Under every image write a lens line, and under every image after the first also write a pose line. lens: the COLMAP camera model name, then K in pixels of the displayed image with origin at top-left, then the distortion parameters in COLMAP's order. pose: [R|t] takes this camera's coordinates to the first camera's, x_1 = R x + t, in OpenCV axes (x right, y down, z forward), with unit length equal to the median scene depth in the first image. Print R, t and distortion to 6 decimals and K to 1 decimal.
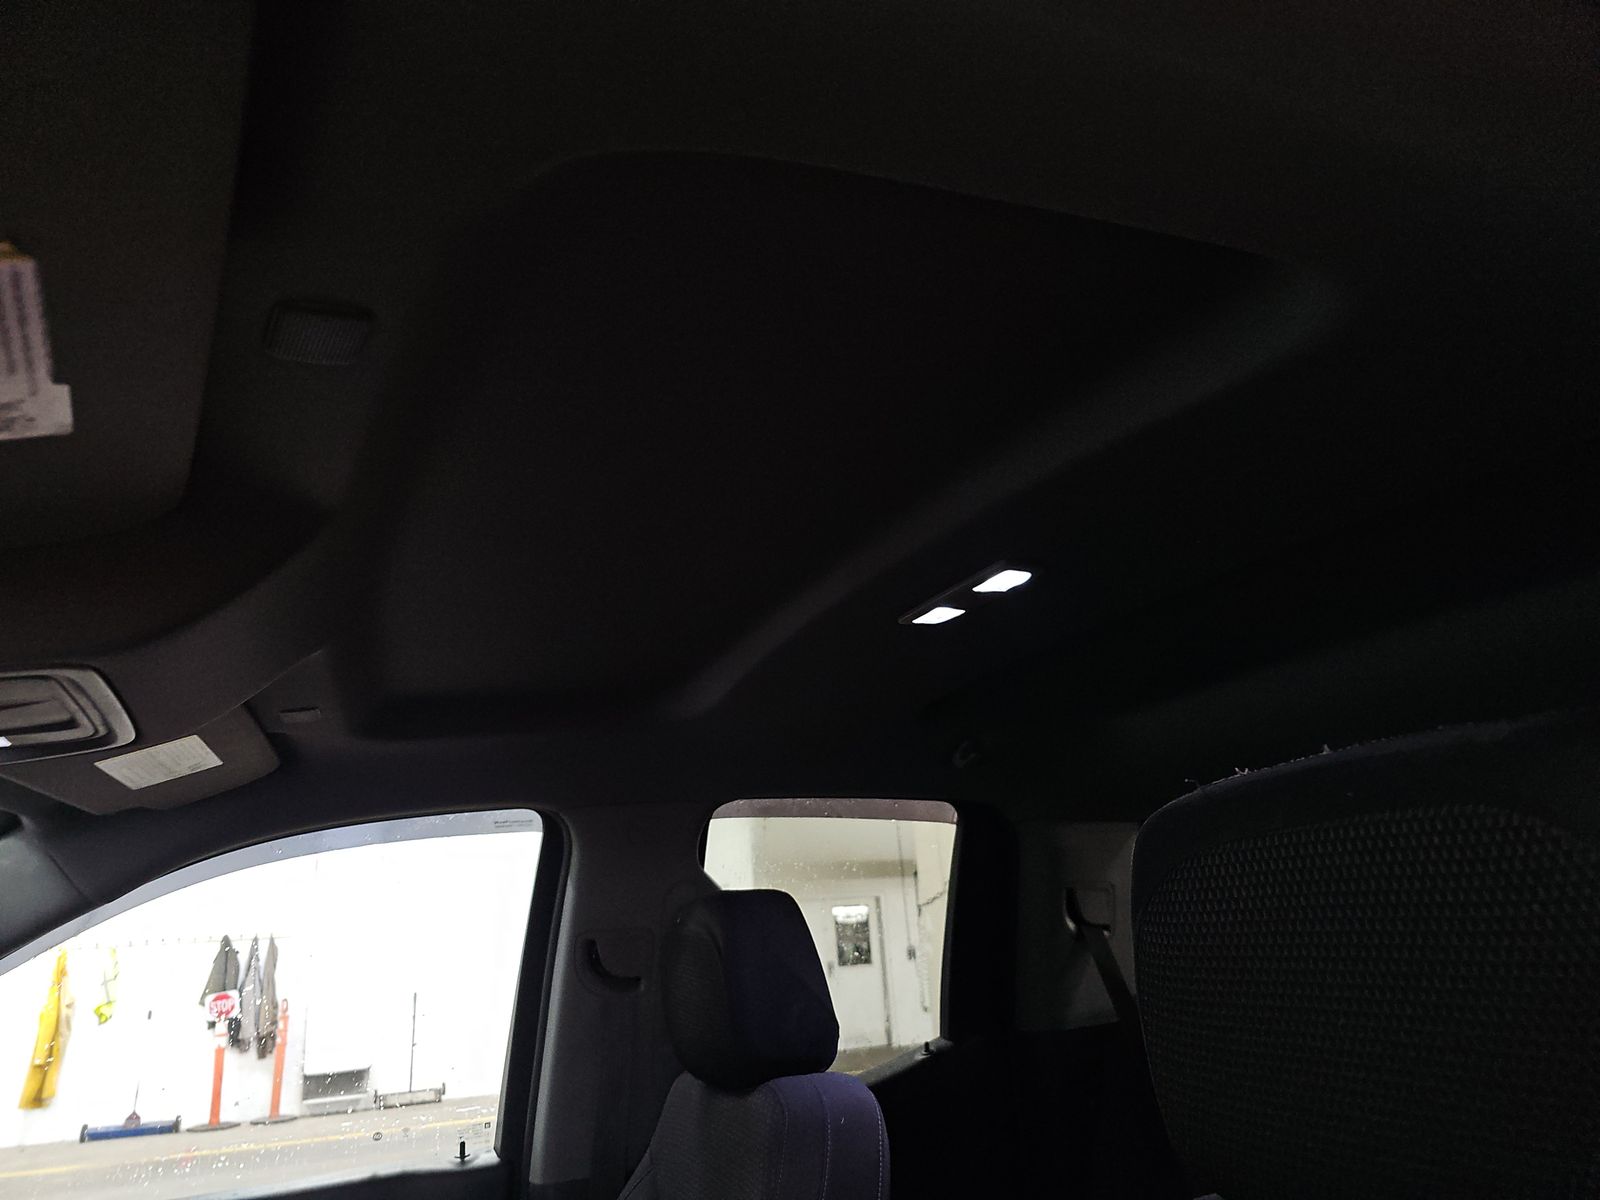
lens RADIAL K [[1014.9, 0, 800.0], [0, 1014.9, 600.0], [0, 0, 1]] dist [0.026205, -0.040875]
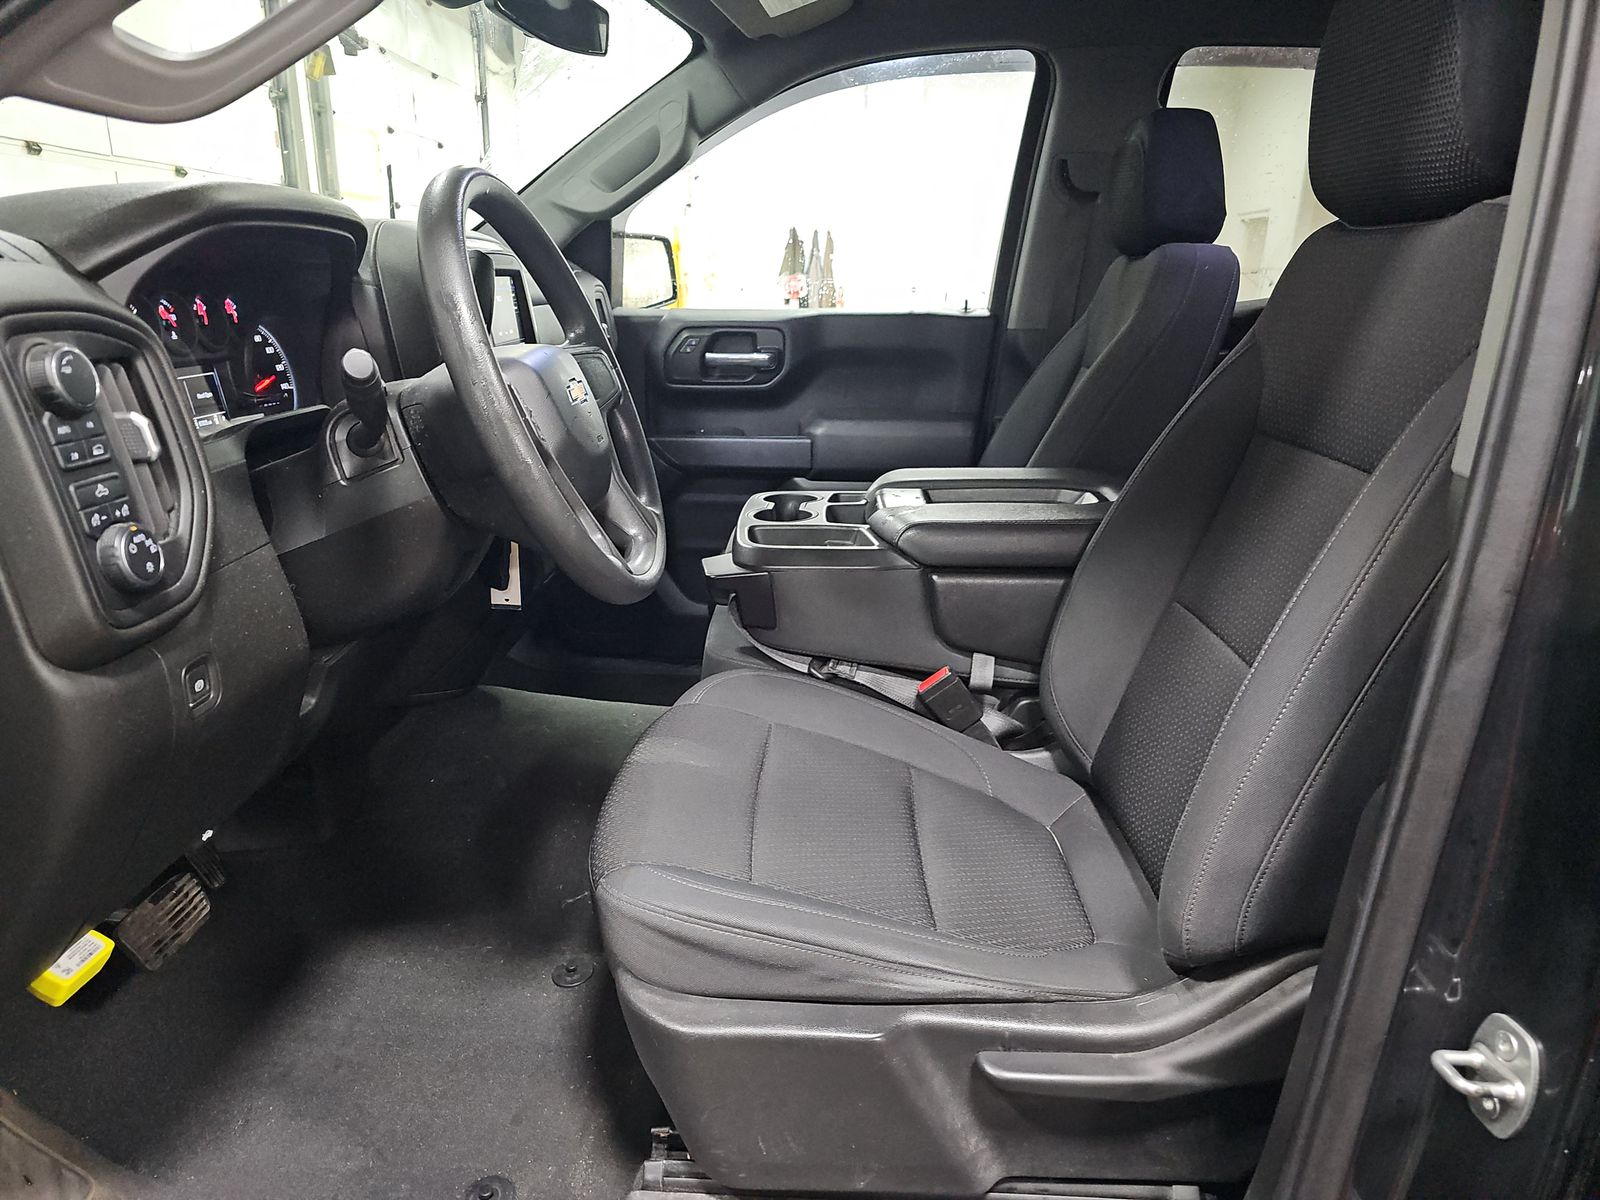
lens RADIAL K [[1014.9, 0, 800.0], [0, 1014.9, 600.0], [0, 0, 1]] dist [0.026205, -0.040875]
pose [[0.882287, 0.231113, -0.410068, 0.163996], [0.059531, 0.809386, 0.584252, 0.002361], [0.466932, -0.539890, 0.700352, -0.389256]]
